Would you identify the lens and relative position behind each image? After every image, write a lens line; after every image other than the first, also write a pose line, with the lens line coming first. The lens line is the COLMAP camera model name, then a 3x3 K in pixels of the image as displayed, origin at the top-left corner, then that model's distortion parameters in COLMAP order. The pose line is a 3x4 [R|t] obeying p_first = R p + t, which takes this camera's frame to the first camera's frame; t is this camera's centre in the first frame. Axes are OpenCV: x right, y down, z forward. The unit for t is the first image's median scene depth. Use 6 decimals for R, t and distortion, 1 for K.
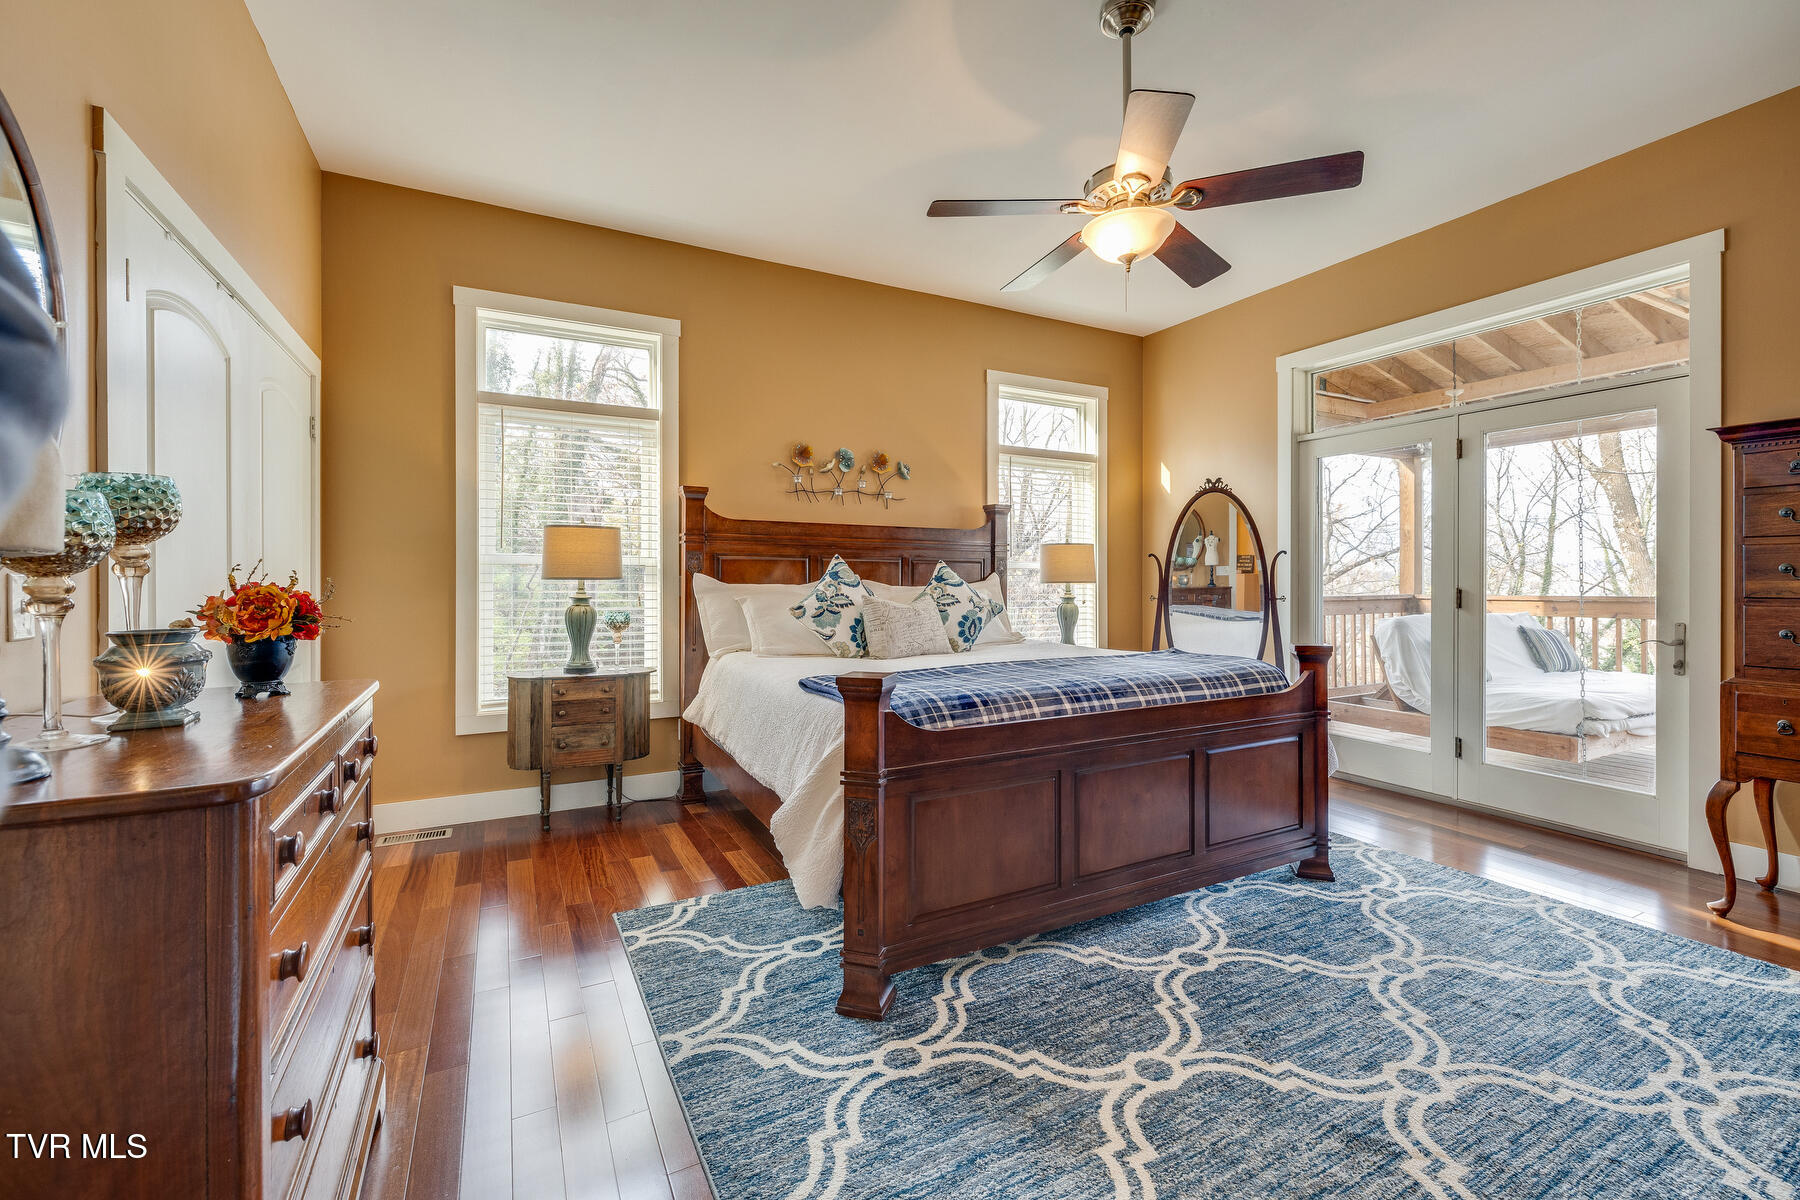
lens RADIAL K [[756.8, 0, 895.1], [0, 756.8, 587.9], [0, 0, 1]] dist [0.001825, -0.000054]
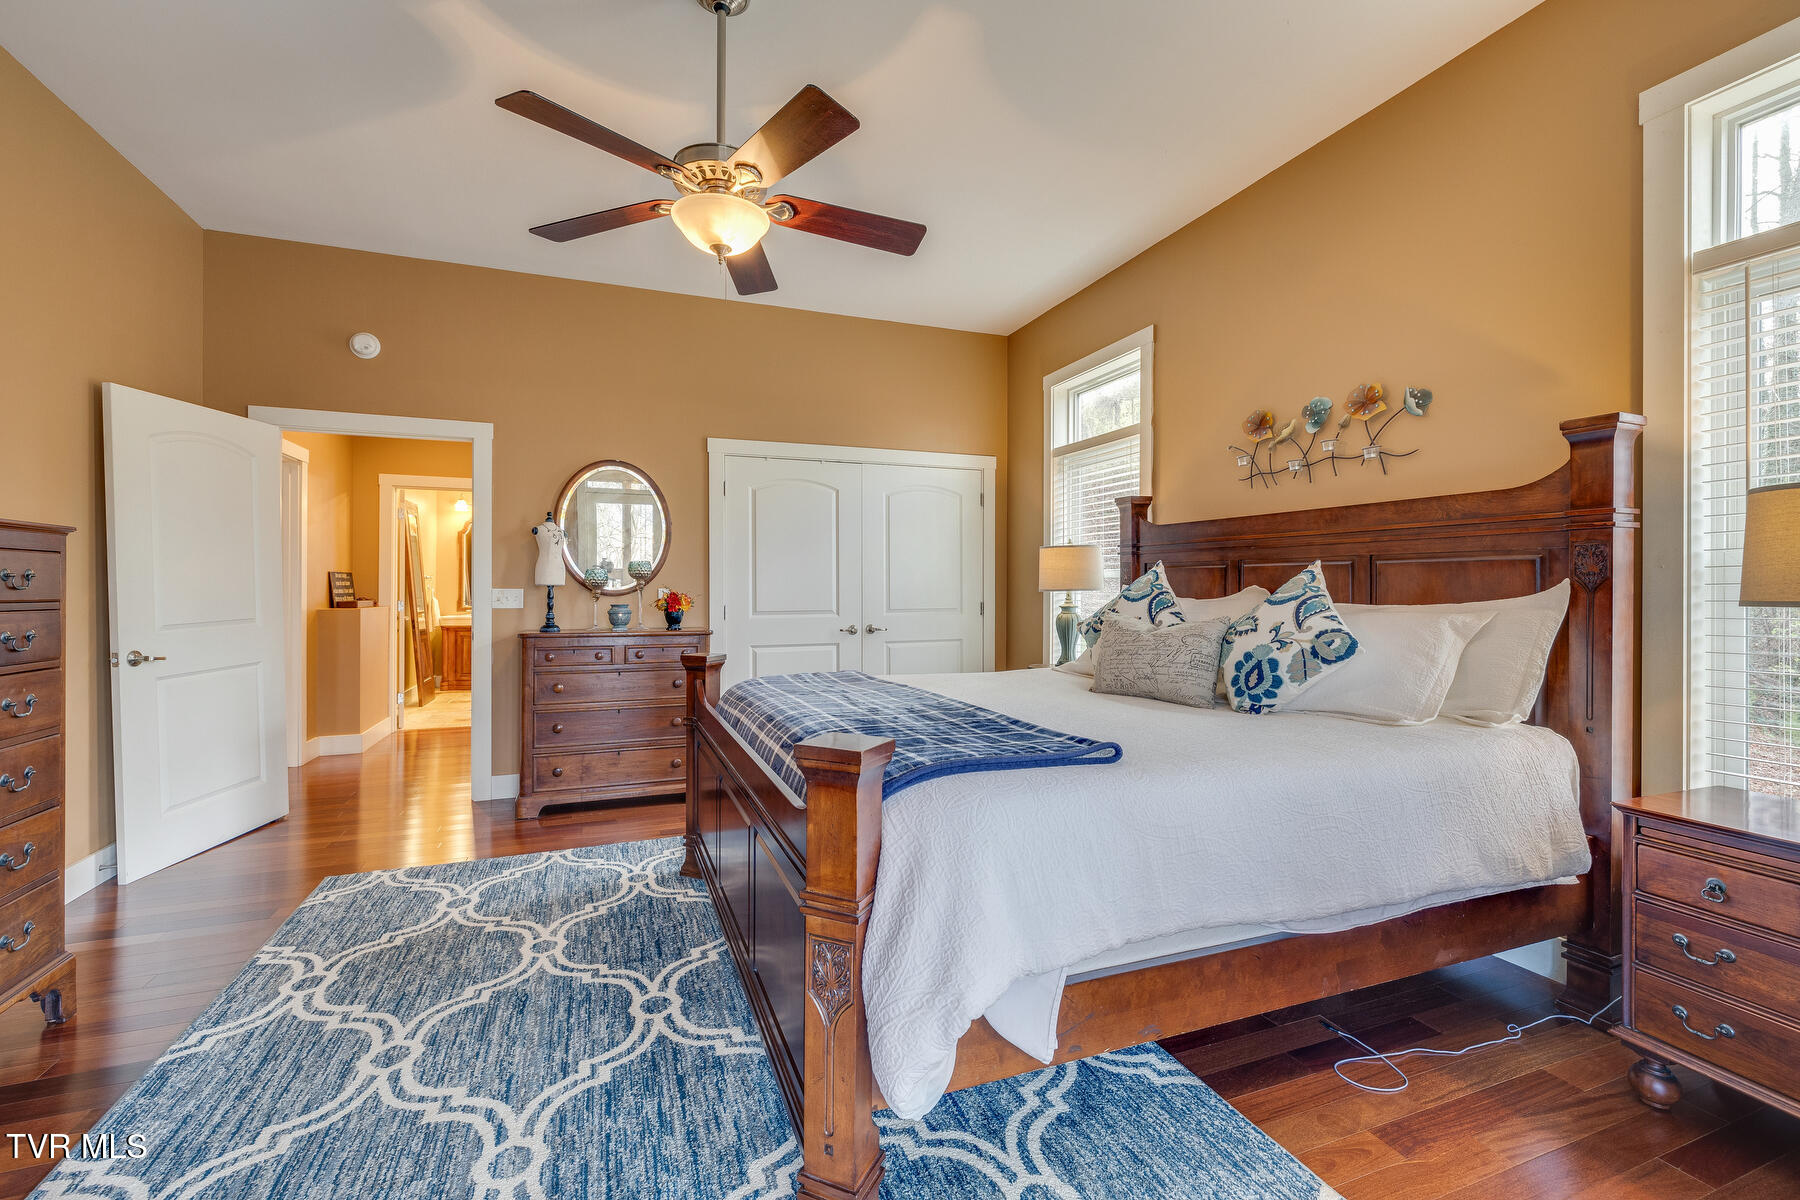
lens RADIAL K [[756.8, 0, 895.6], [0, 756.8, 591.6], [0, 0, 1]] dist [0.001825, -0.000054]
pose [[-0.114077, 0.003967, -0.993464, 1.503436], [-0.011190, 0.999923, 0.005278, -0.025901], [0.993409, 0.011719, -0.114024, 1.637808]]
